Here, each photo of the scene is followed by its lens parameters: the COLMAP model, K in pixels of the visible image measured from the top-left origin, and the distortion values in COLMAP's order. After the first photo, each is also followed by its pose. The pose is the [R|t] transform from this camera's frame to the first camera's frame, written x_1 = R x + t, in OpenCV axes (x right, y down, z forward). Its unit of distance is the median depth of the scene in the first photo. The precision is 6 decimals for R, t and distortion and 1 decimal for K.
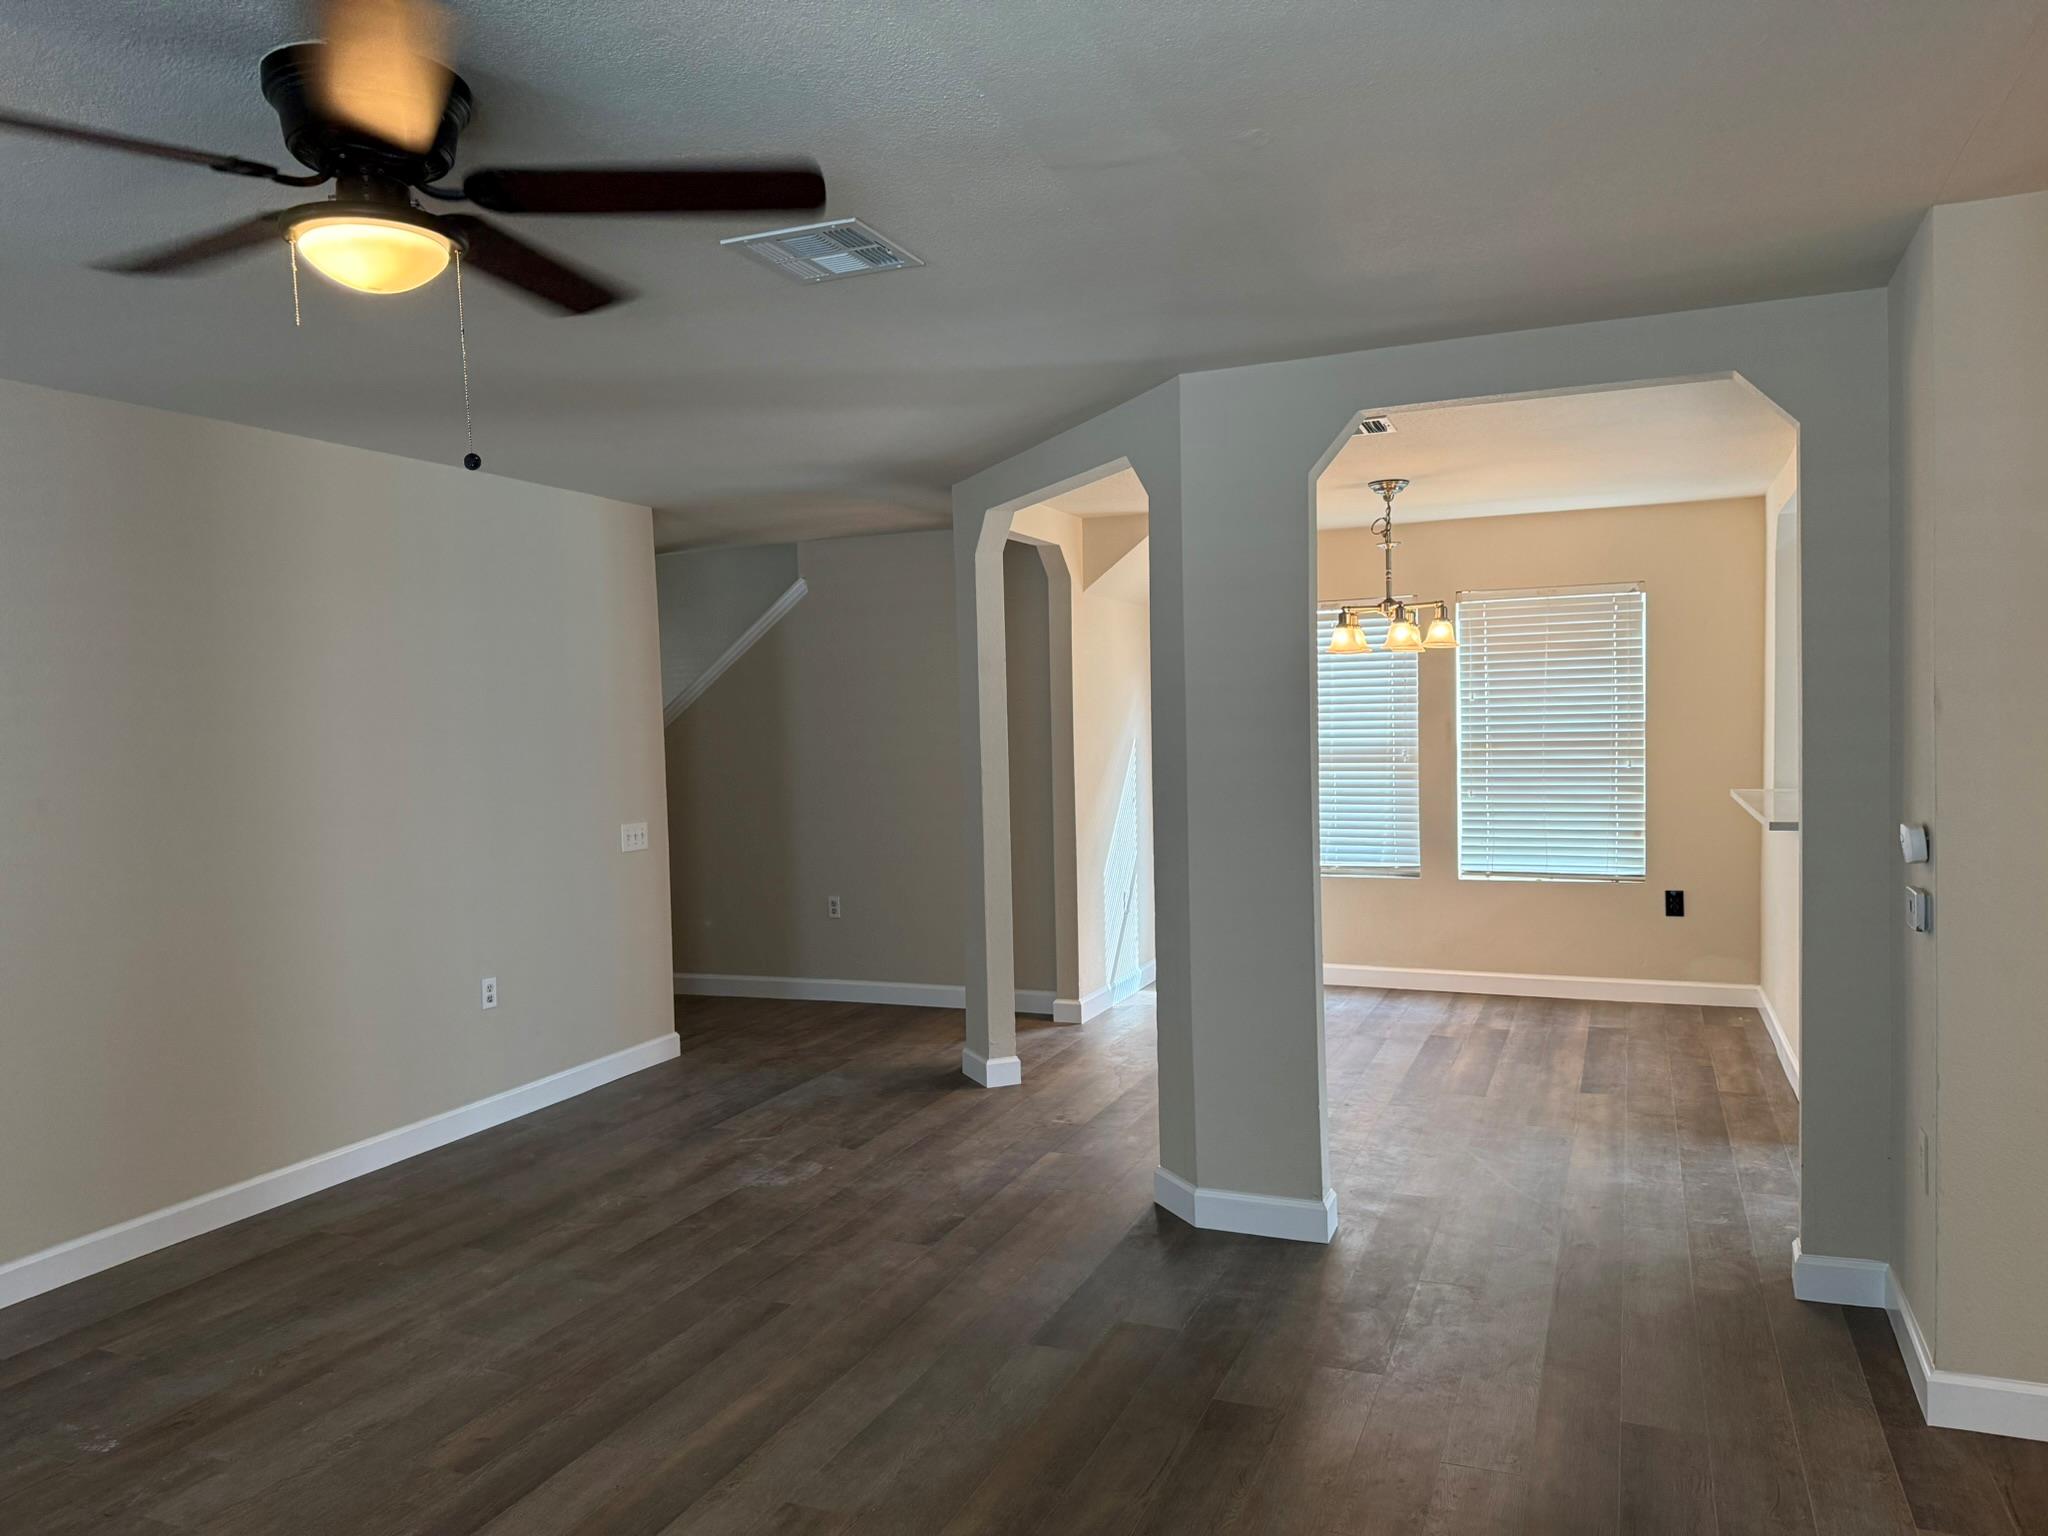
lens RADIAL K [[1431.6, 0, 973.0], [0, 1431.6, 789.8], [0, 0, 1]] dist [0.045222, -0.057674]
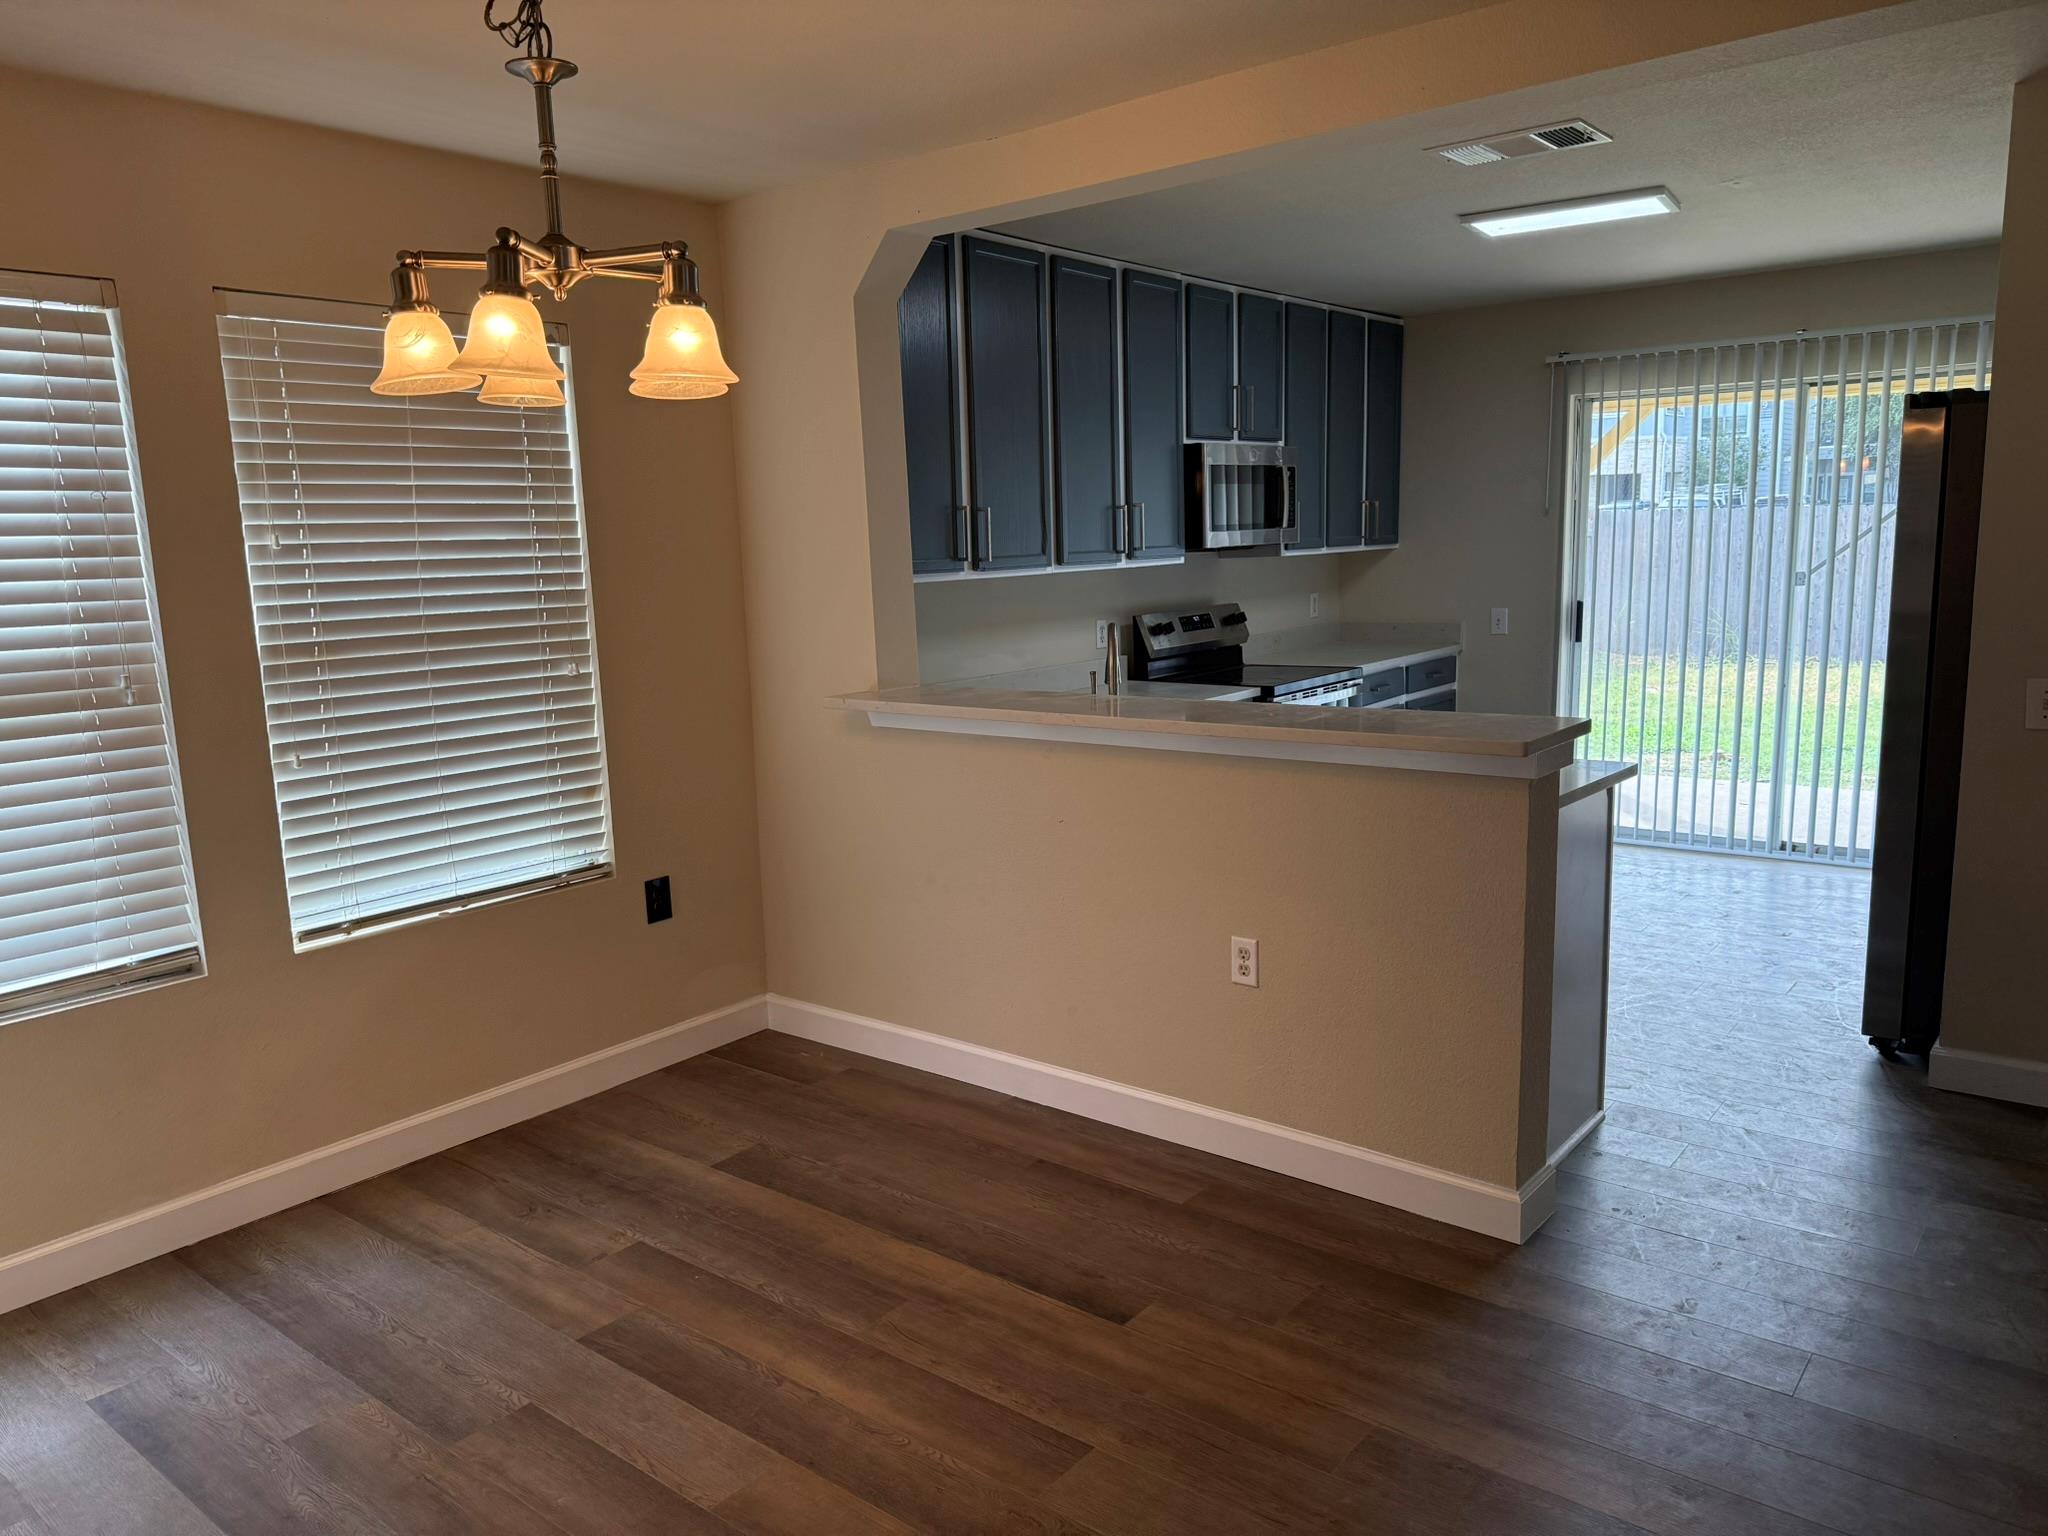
lens RADIAL K [[1431.6, 0, 1019.5], [0, 1431.6, 783.3], [0, 0, 1]] dist [0.045222, -0.057674]
pose [[0.258709, -0.146840, 0.954729, -0.026114], [0.078137, 0.988320, 0.130834, -0.032534], [-0.962790, 0.040751, 0.267161, 0.692231]]
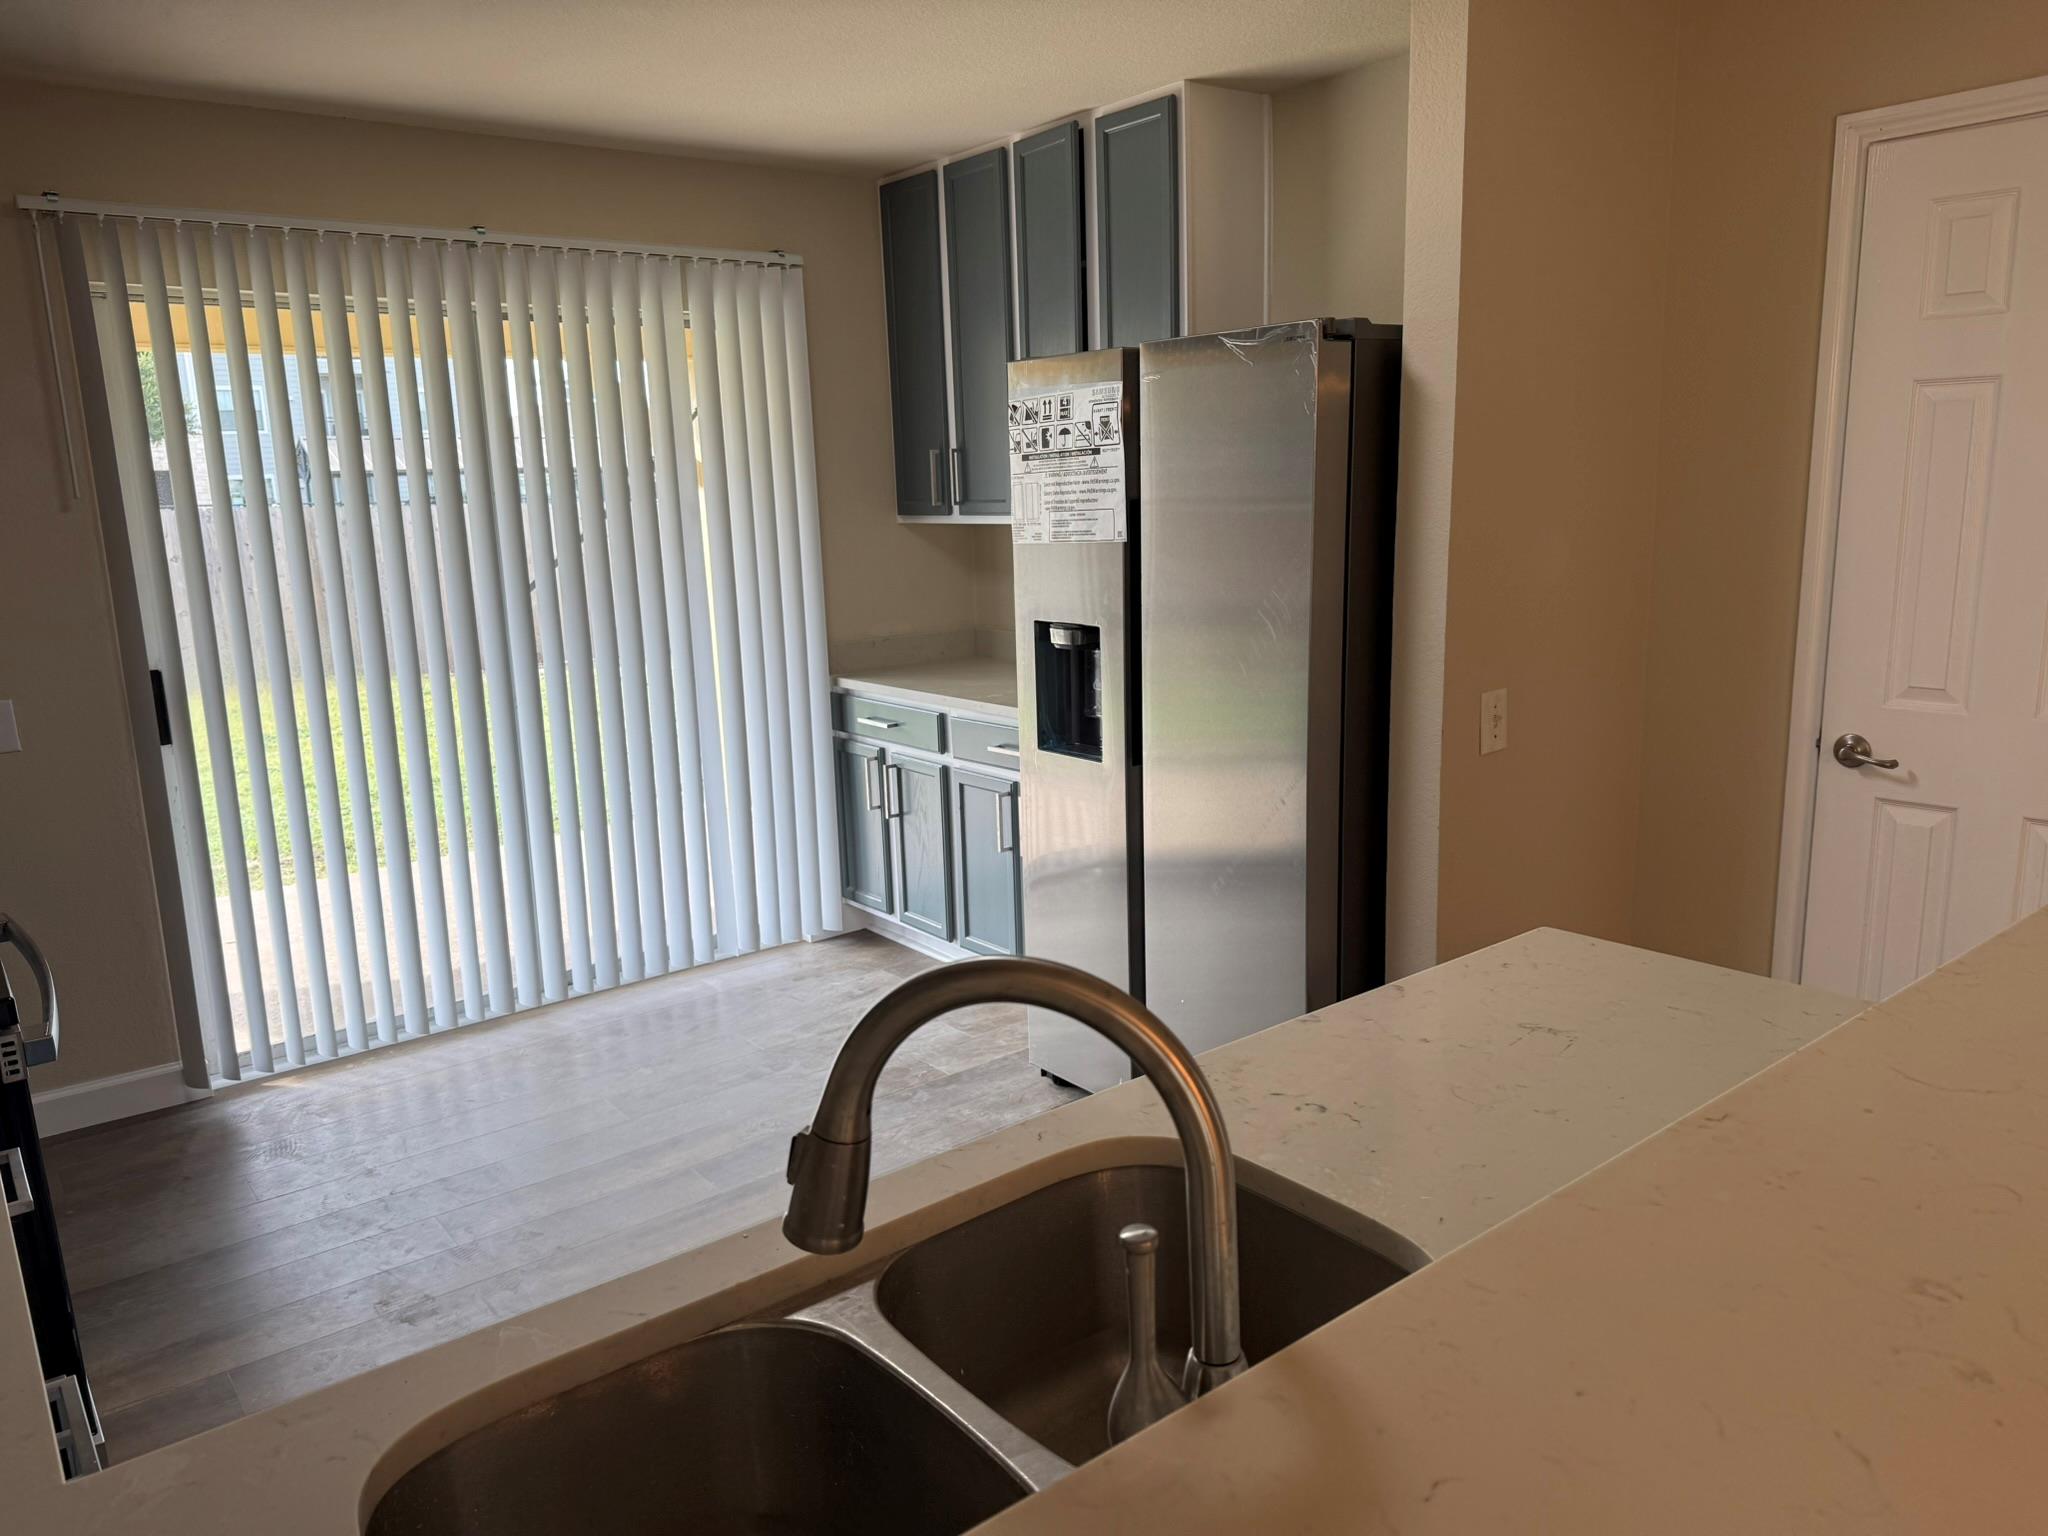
lens RADIAL K [[1431.6, 0, 1071.0], [0, 1431.6, 792.1], [0, 0, 1]] dist [0.045222, -0.057674]
pose [[-0.896781, -0.043184, 0.440362, 0.459470], [0.076827, 0.964912, 0.251081, -0.060952], [-0.435753, 0.258997, -0.861998, 0.891159]]
